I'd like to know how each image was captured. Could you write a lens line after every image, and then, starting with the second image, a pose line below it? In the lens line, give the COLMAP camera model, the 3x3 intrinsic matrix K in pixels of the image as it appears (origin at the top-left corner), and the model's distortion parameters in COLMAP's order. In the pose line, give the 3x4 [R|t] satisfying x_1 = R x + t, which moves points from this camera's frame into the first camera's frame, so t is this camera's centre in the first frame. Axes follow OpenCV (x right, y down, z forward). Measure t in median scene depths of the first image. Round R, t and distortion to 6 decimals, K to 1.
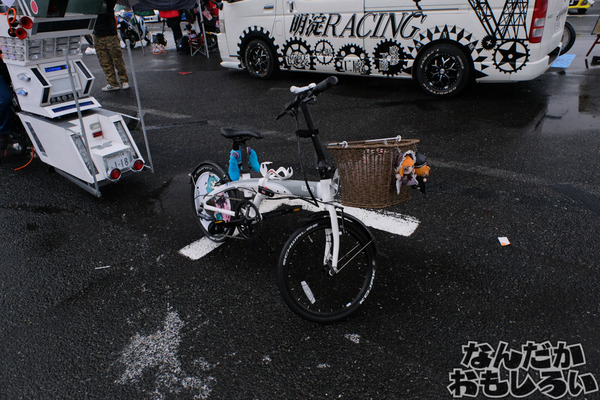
lens RADIAL K [[410.4, 0, 299.3], [0, 410.4, 200.4], [0, 0, 1]] dist [-0.002685, -0.002992]
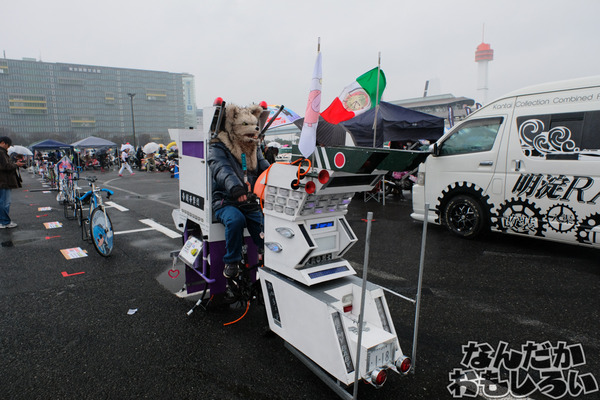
lens RADIAL K [[410.4, 0, 300.6], [0, 410.4, 201.1], [0, 0, 1]] dist [-0.002685, -0.002992]
pose [[0.951953, 0.084617, -0.294321, -0.199028], [-0.174972, 0.939039, -0.295958, -0.058268], [0.251336, 0.333237, 0.908726, 0.109580]]
